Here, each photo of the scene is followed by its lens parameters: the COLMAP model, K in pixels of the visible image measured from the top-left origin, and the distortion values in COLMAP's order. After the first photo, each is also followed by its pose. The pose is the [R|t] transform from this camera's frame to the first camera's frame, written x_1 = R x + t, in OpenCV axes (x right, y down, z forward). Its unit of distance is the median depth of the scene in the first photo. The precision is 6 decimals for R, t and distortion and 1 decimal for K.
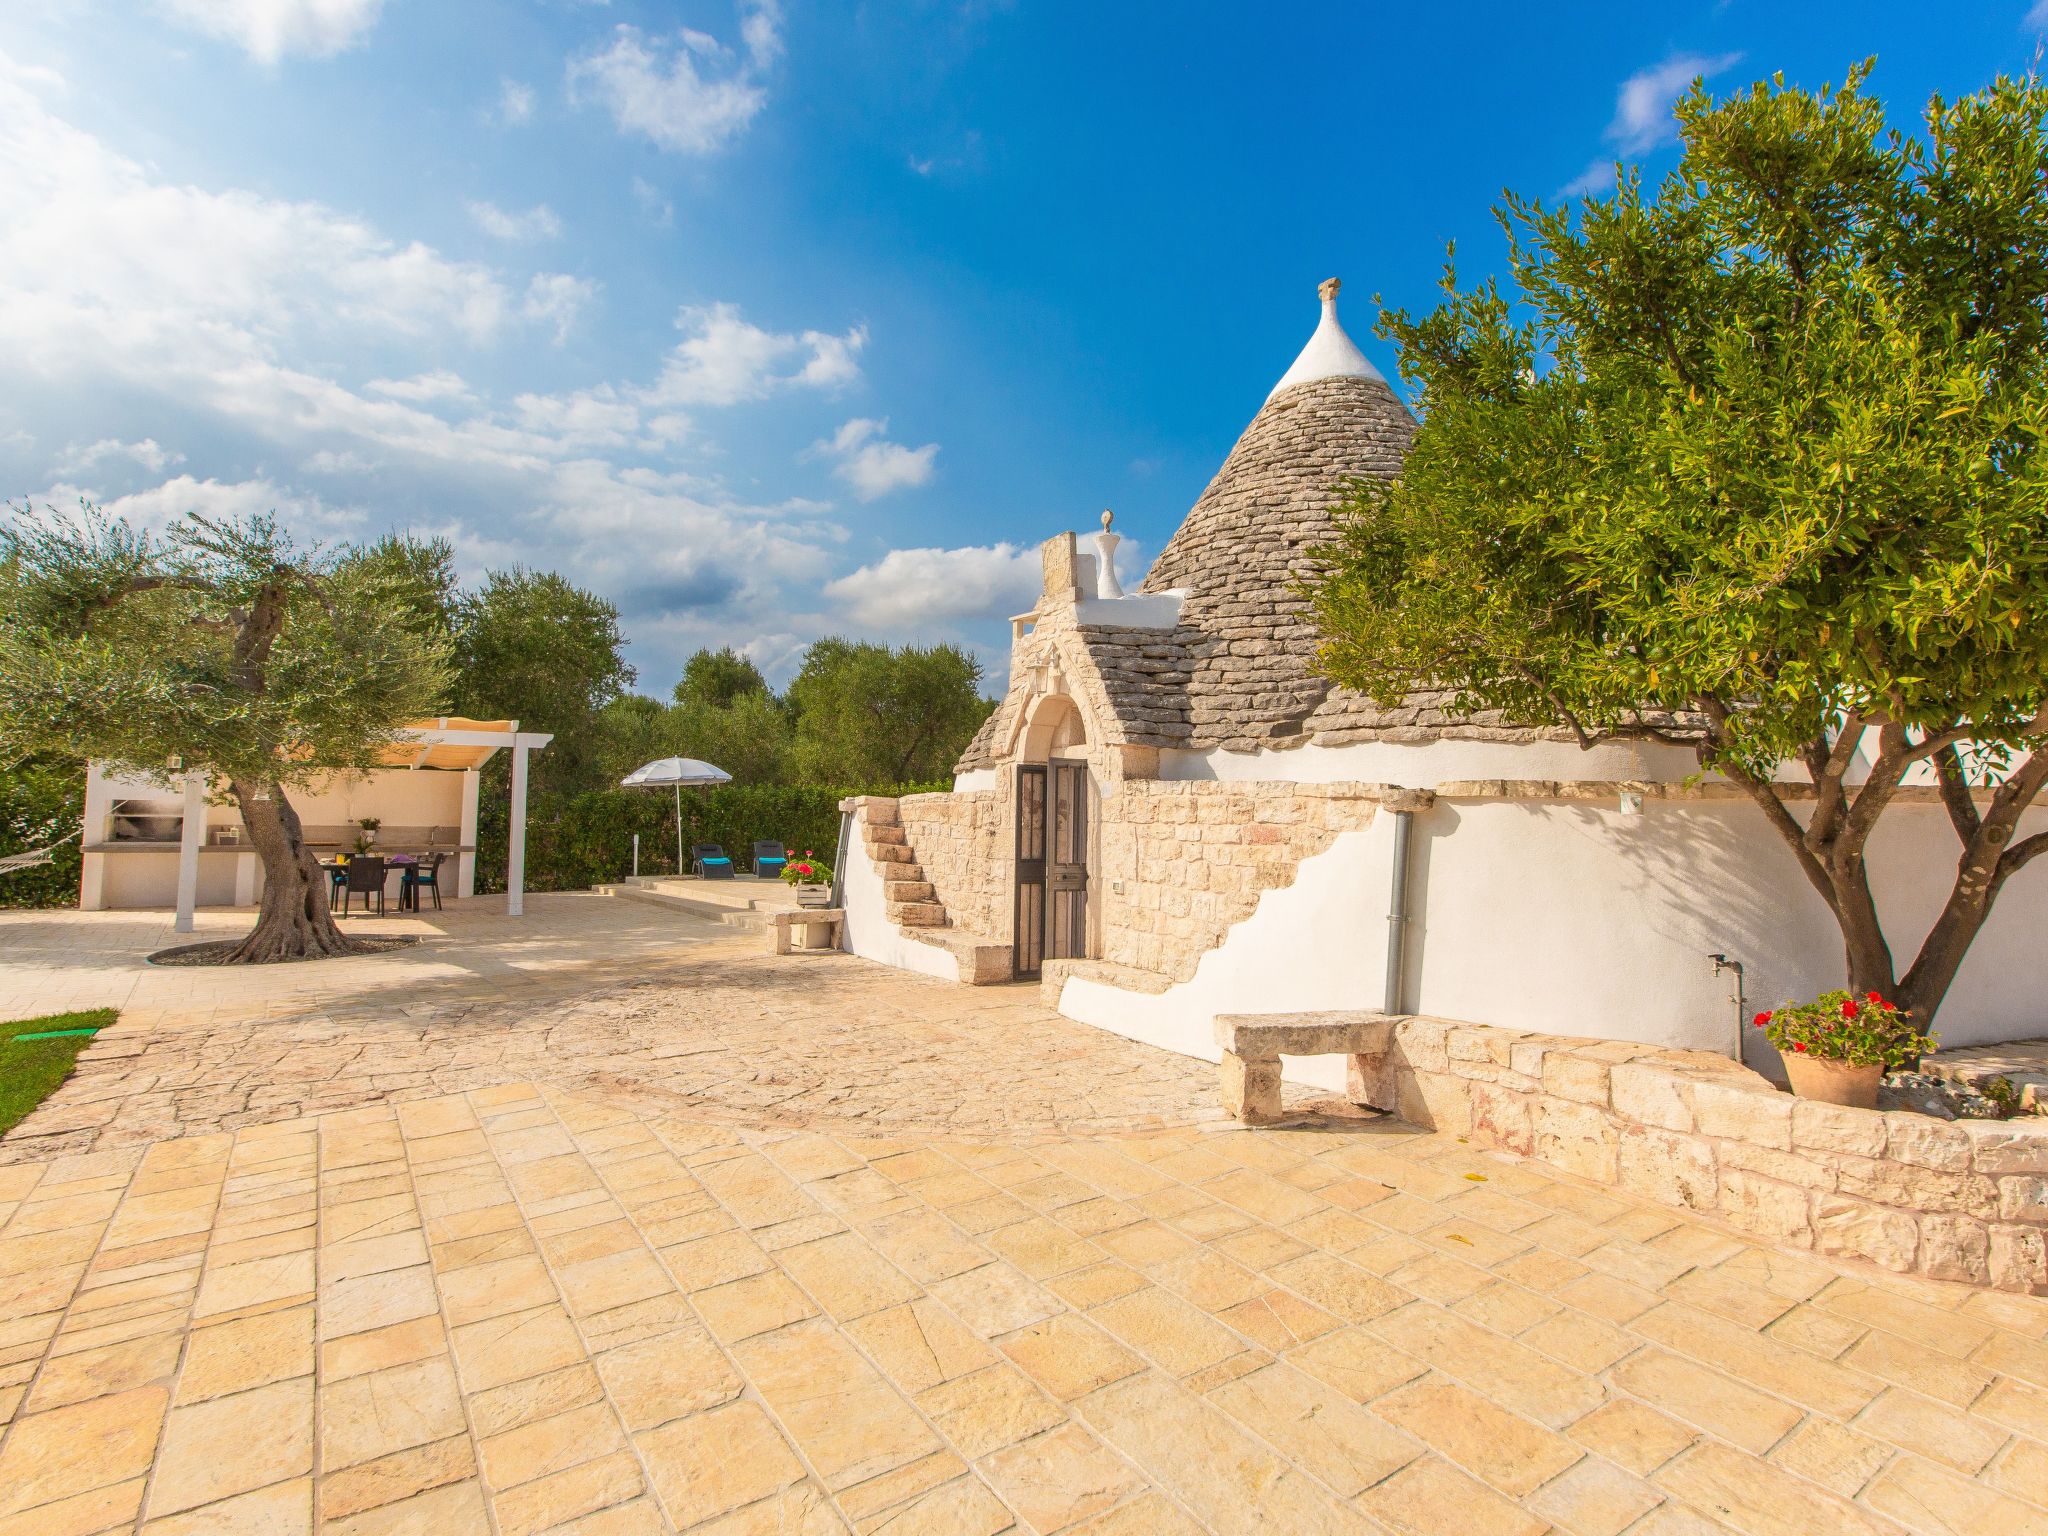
lens RADIAL K [[1024.7, 0, 1012.7], [0, 1024.7, 749.7], [0, 0, 1]] dist [-0.000011, -0.001152]
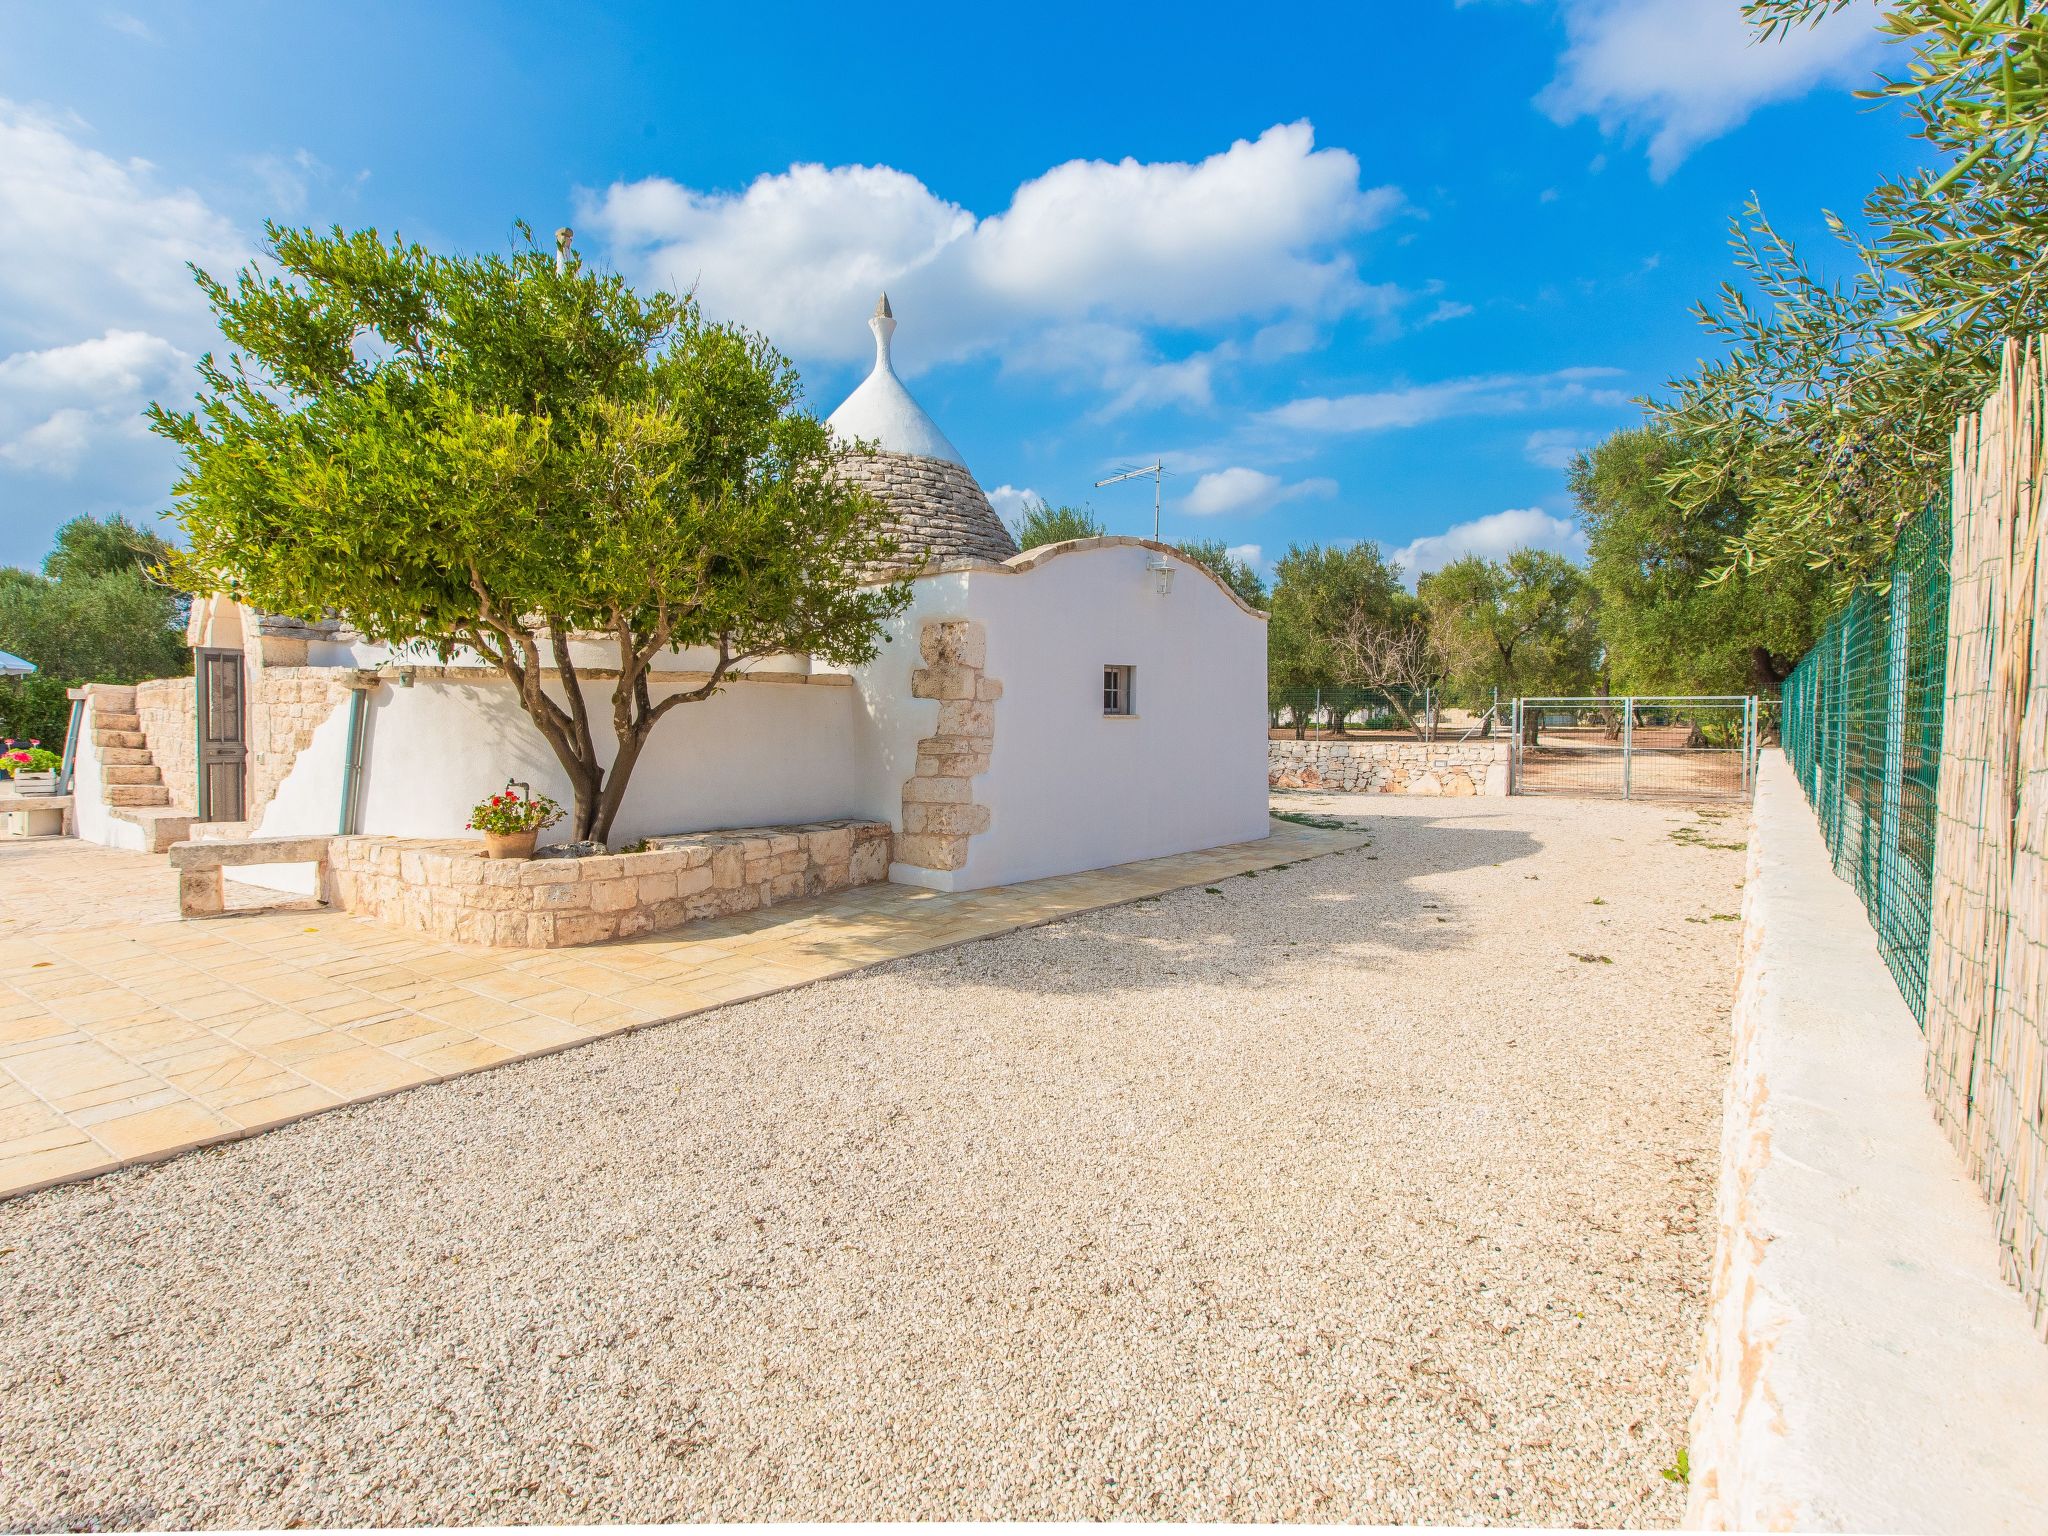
lens RADIAL K [[1025.1, 0, 1004.1], [0, 1025.1, 751.2], [0, 0, 1]] dist [0.006809, -0.000175]
pose [[0.928654, -0.023631, 0.370194, 0.441959], [-0.014366, 0.994929, 0.099549, -0.003740], [-0.370669, -0.097764, 0.923605, -0.387864]]
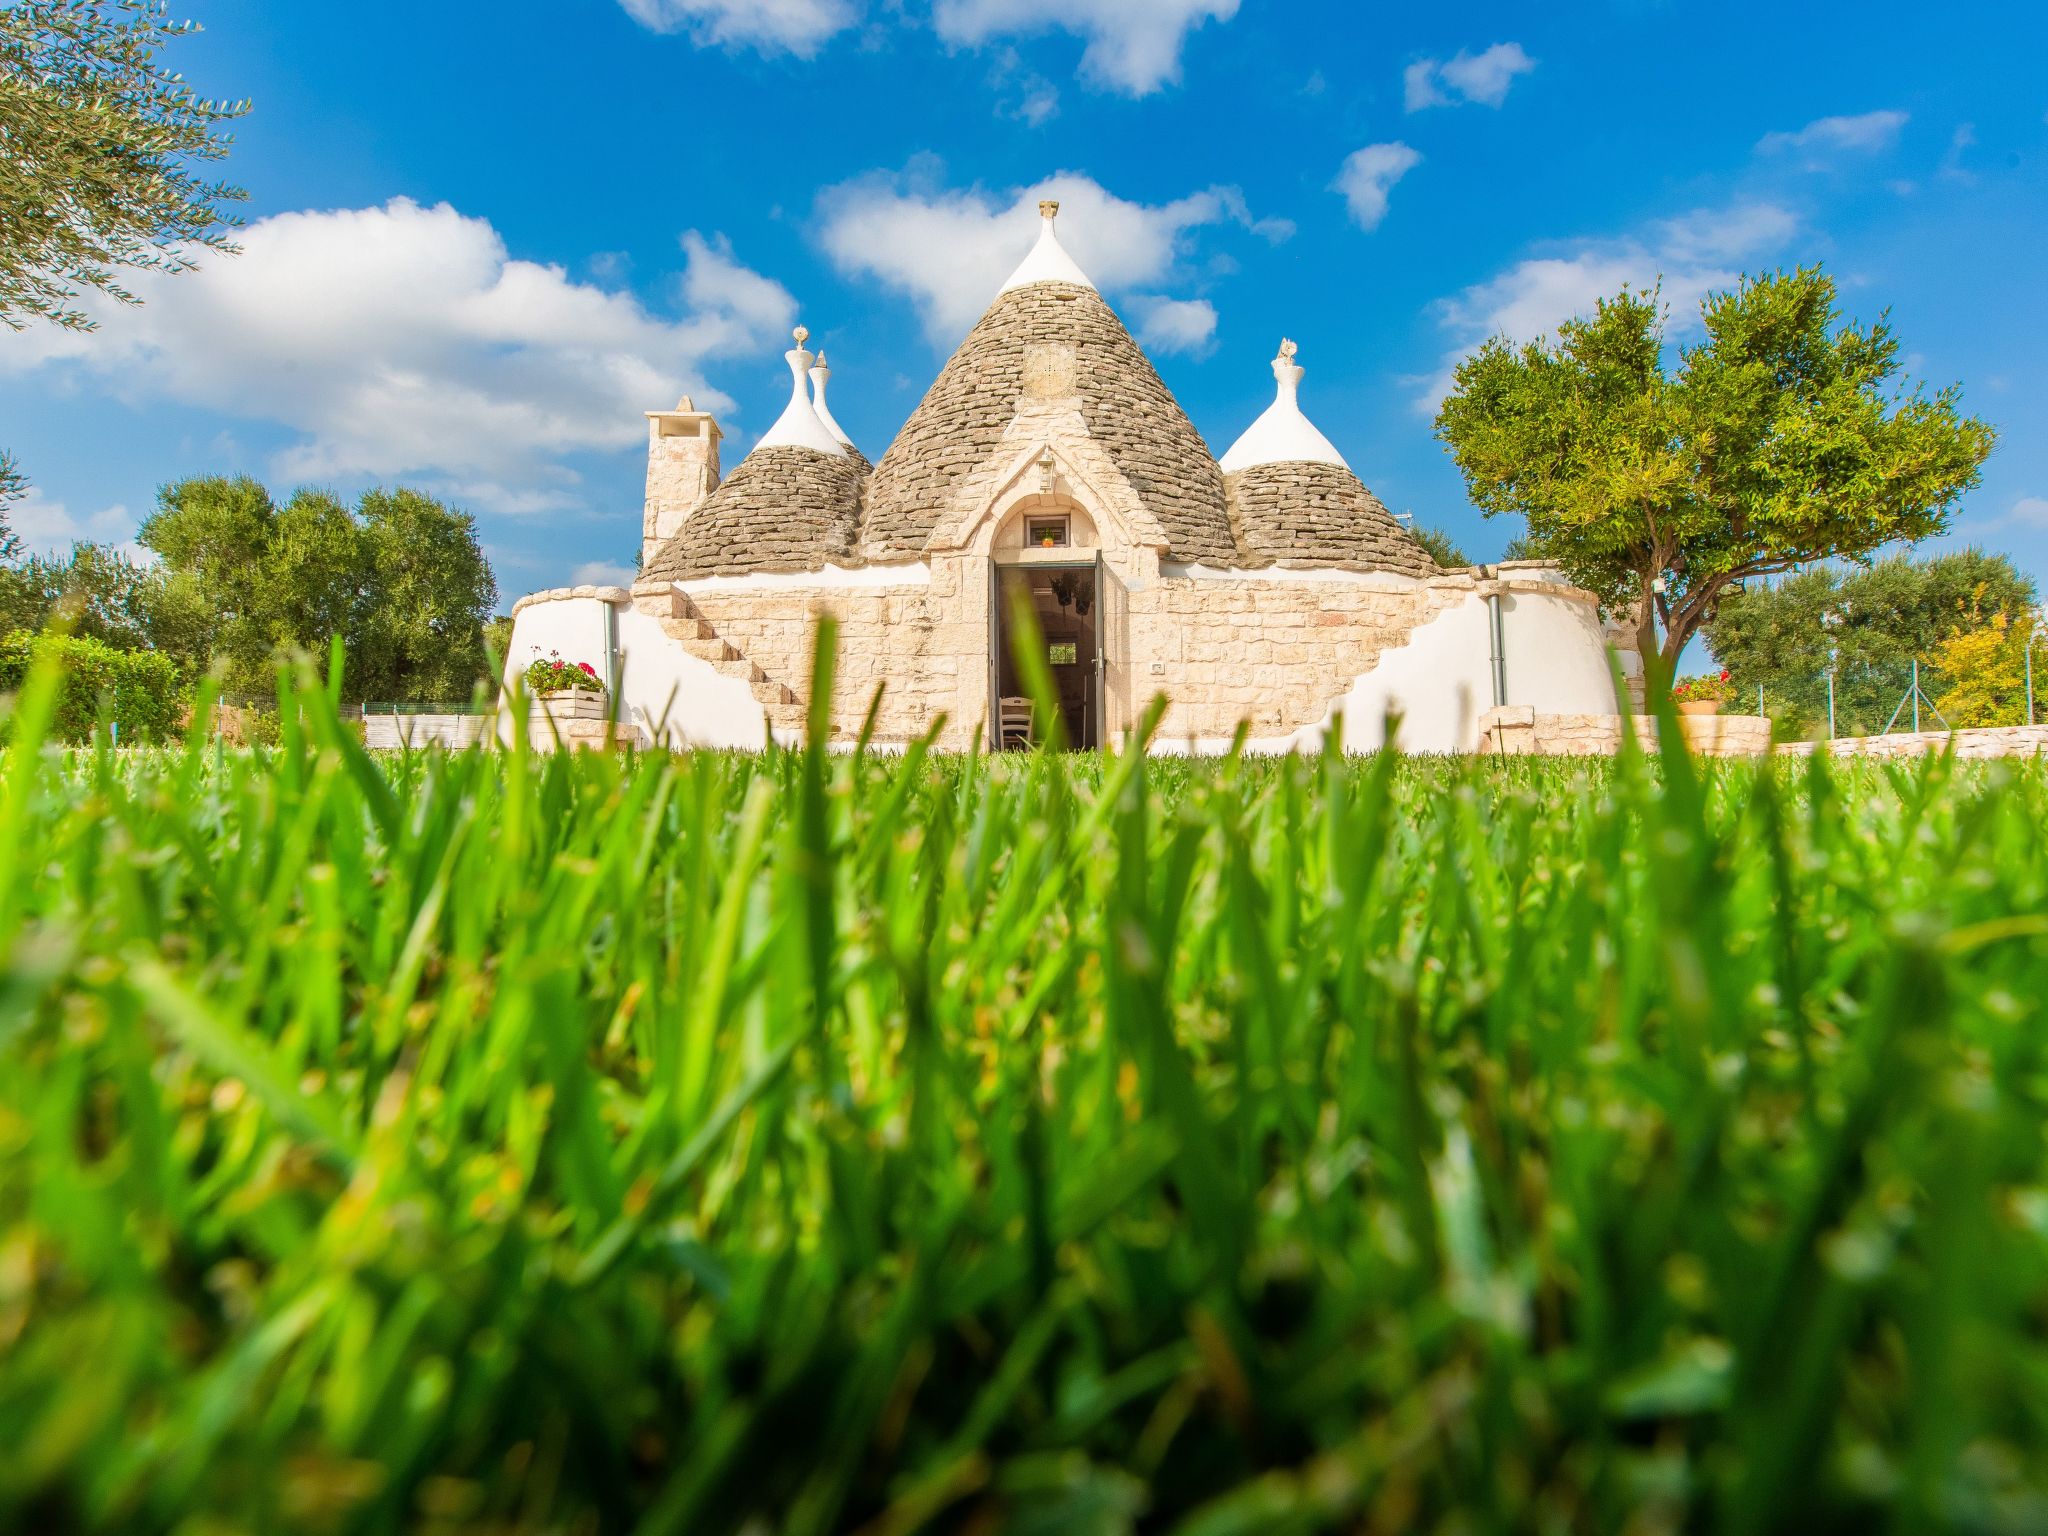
lens RADIAL K [[1024.7, 0, 1012.7], [0, 1024.7, 749.7], [0, 0, 1]] dist [-0.000011, -0.001152]
pose [[0.543389, 0.025450, 0.839095, -0.918199], [-0.049237, 0.998786, 0.001592, 0.223859], [-0.838036, -0.042179, 0.543982, 0.488502]]
